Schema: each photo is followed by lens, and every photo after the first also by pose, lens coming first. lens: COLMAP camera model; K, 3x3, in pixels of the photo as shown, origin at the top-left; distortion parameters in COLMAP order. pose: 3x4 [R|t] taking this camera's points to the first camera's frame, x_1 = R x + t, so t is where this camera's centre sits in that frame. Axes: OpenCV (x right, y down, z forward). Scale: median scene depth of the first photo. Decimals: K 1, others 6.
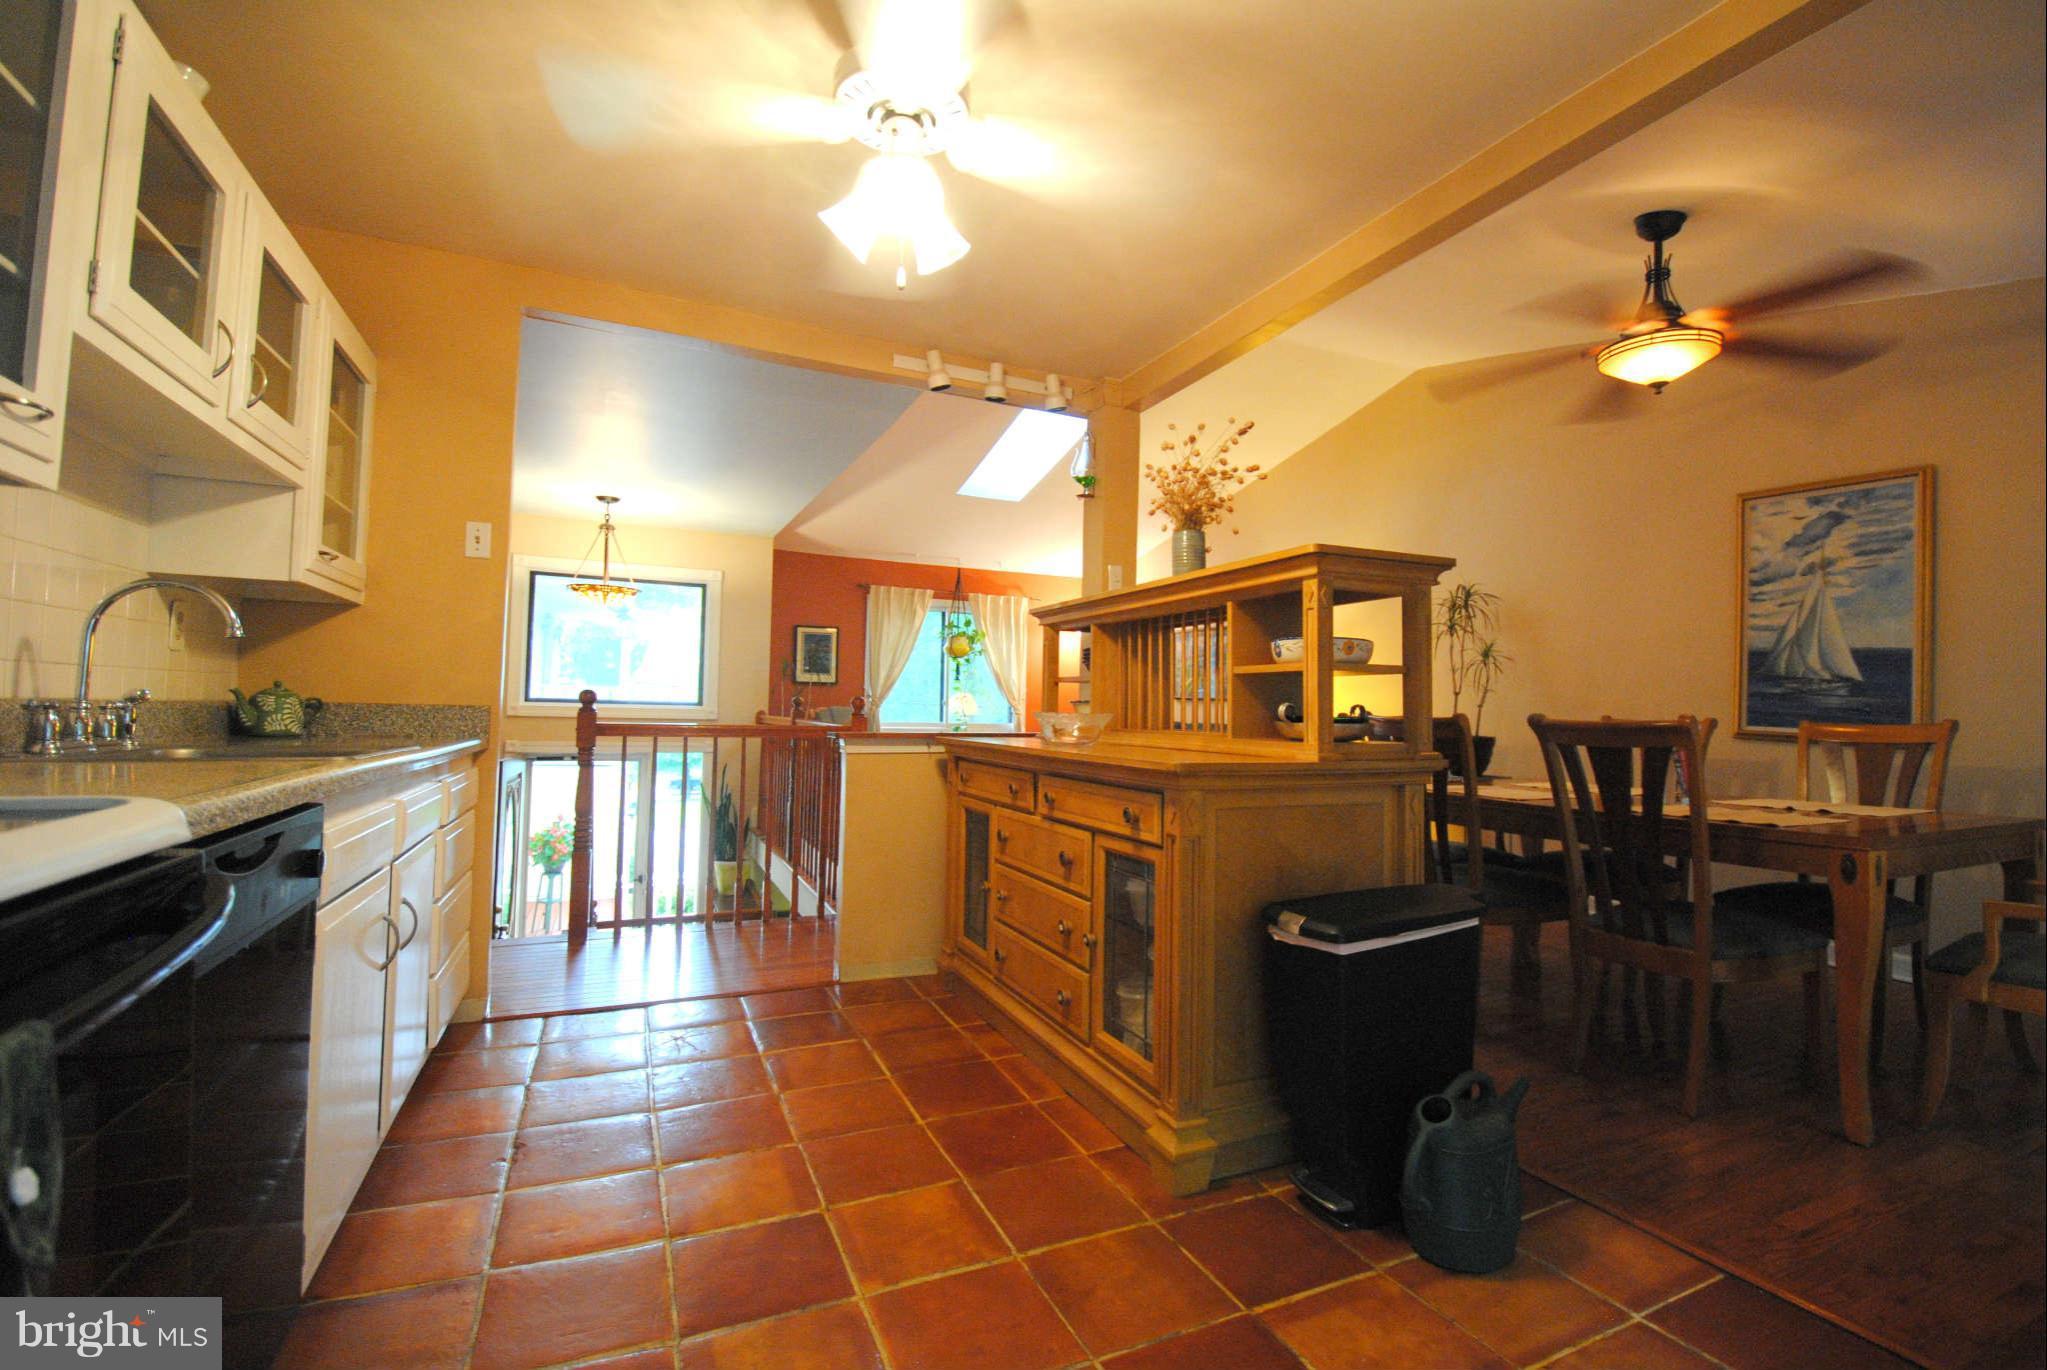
lens RADIAL K [[897.6, 0, 1042.8], [0, 897.6, 662.7], [0, 0, 1]] dist [0.000855, -0.000028]
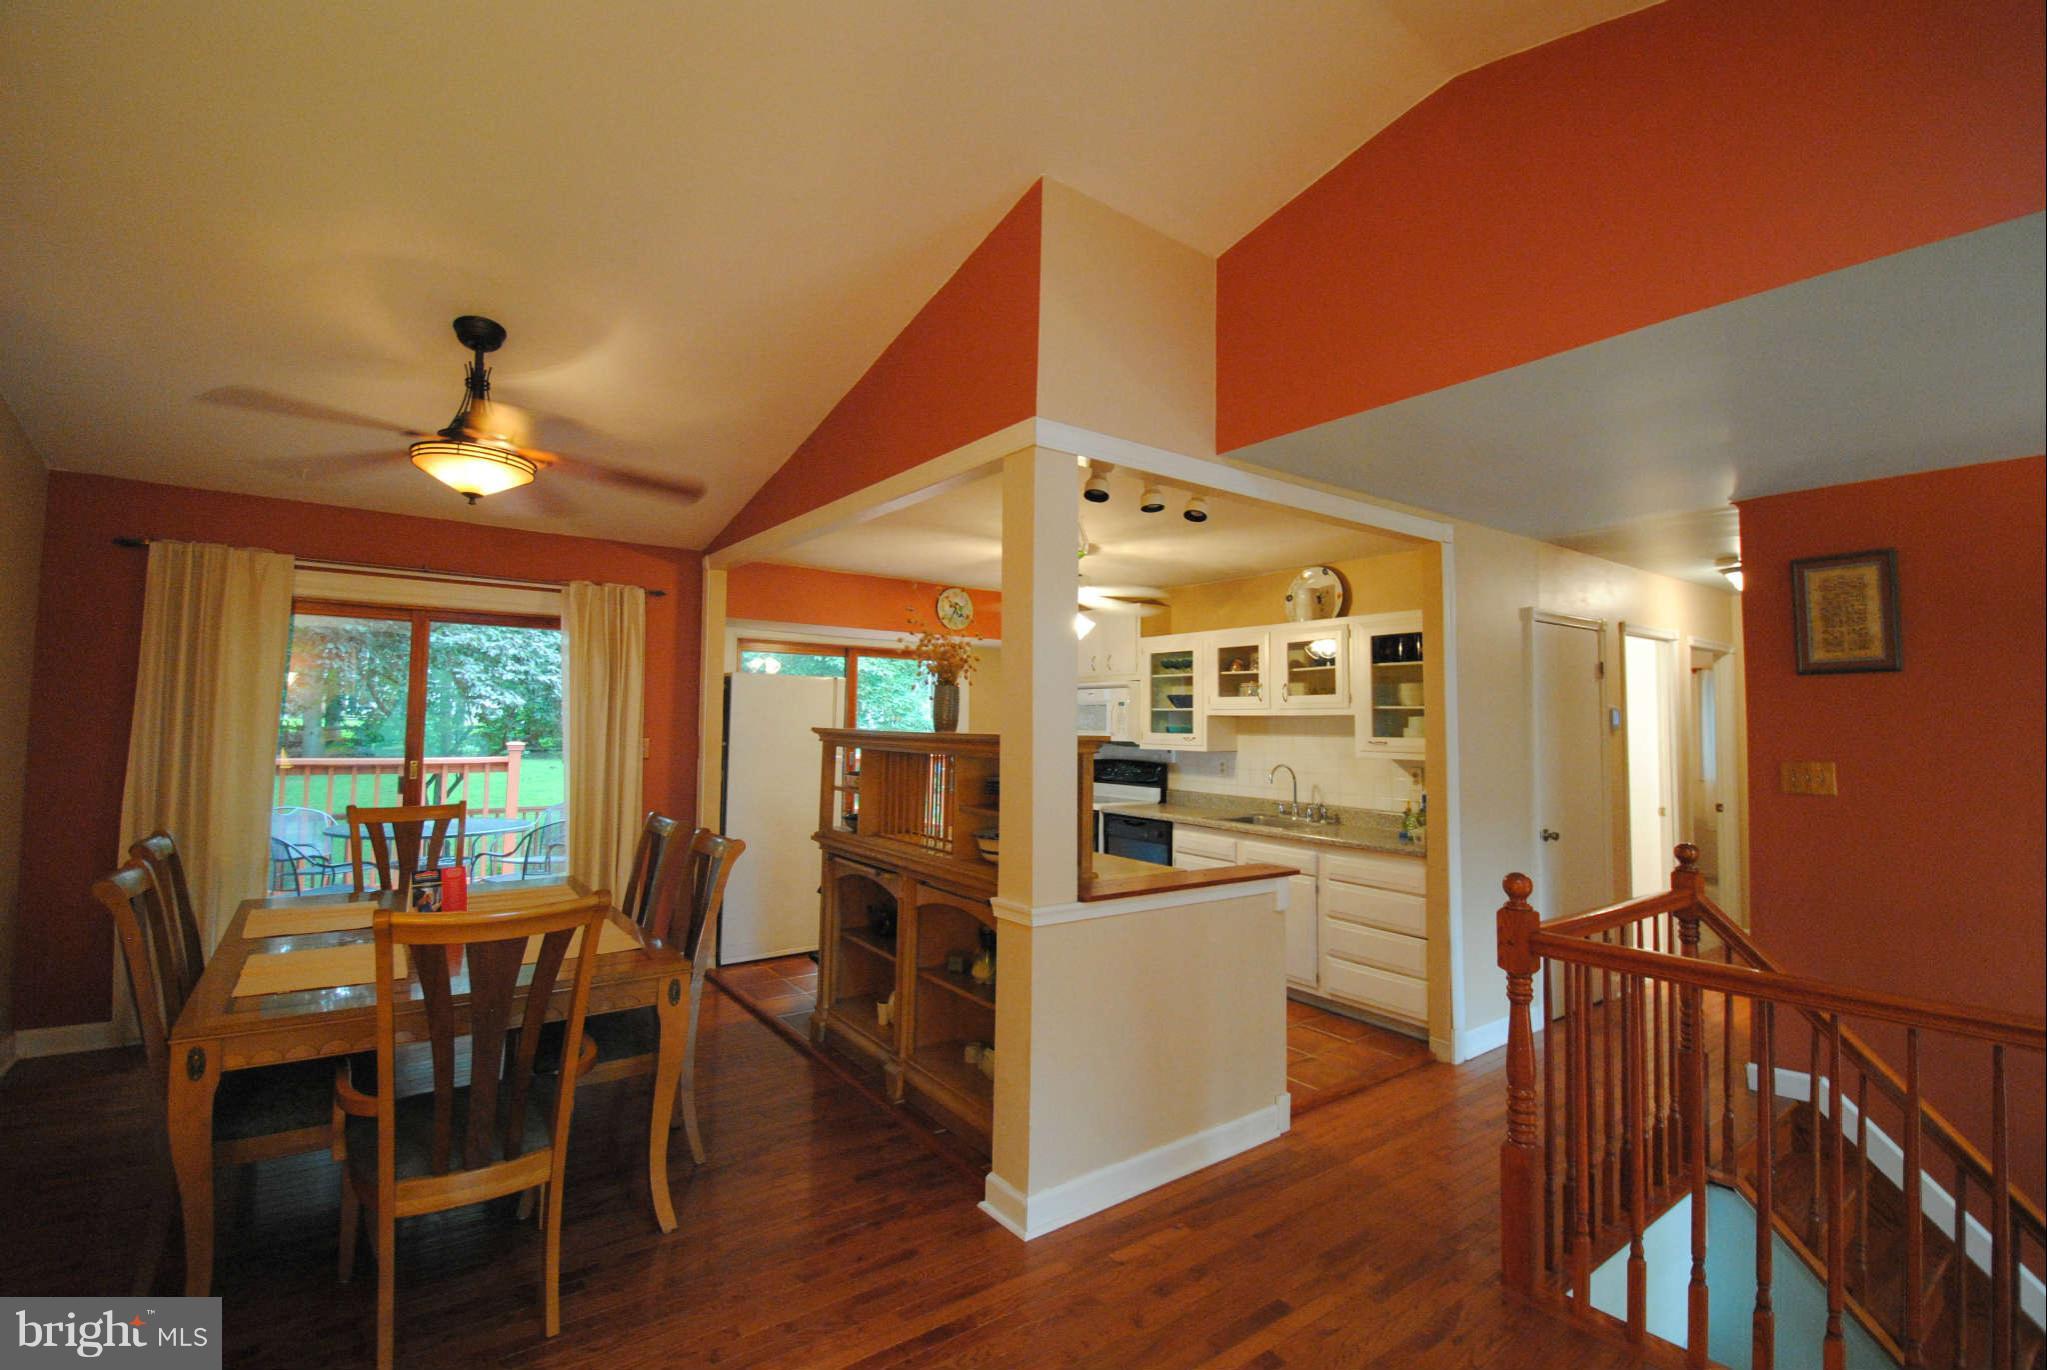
lens RADIAL K [[896.7, 0, 1032.7], [0, 896.7, 687.5], [0, 0, 1]] dist [0.004133, -0.009942]
pose [[-0.977957, -0.042823, -0.204369, 0.225405], [-0.023674, 0.995173, -0.095240, -0.016834], [0.207461, -0.088302, -0.974250, 1.677336]]
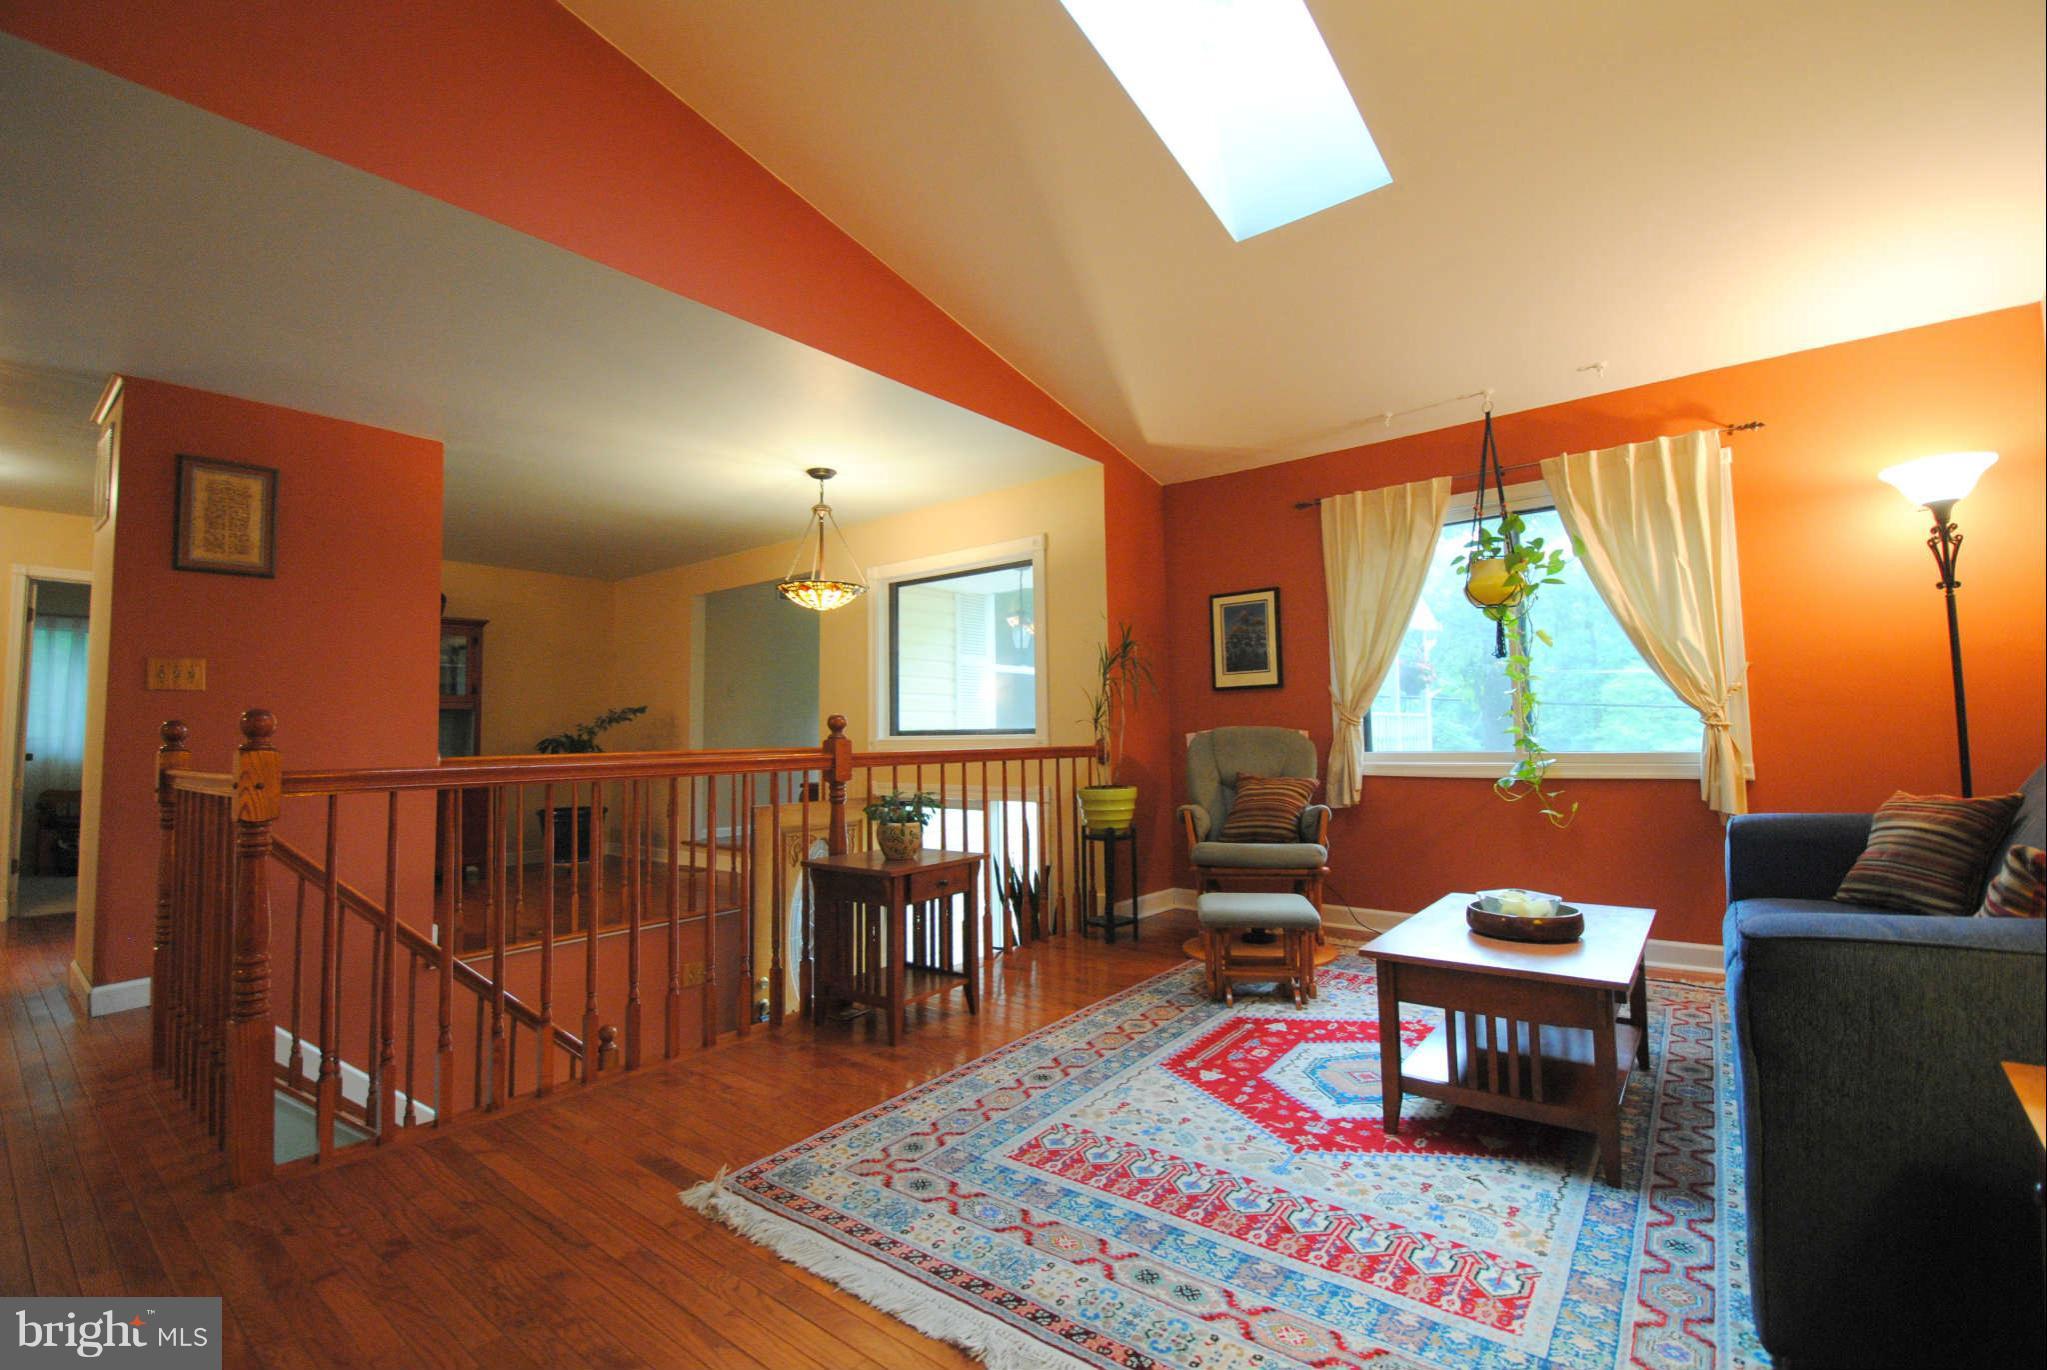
lens RADIAL K [[896.7, 0, 1032.7], [0, 896.7, 687.5], [0, 0, 1]] dist [0.004133, -0.009942]
pose [[0.444581, -0.076615, -0.892456, 0.455373], [0.071682, 0.996183, -0.049811, 0.090905], [0.892866, -0.041828, 0.448376, 1.309255]]
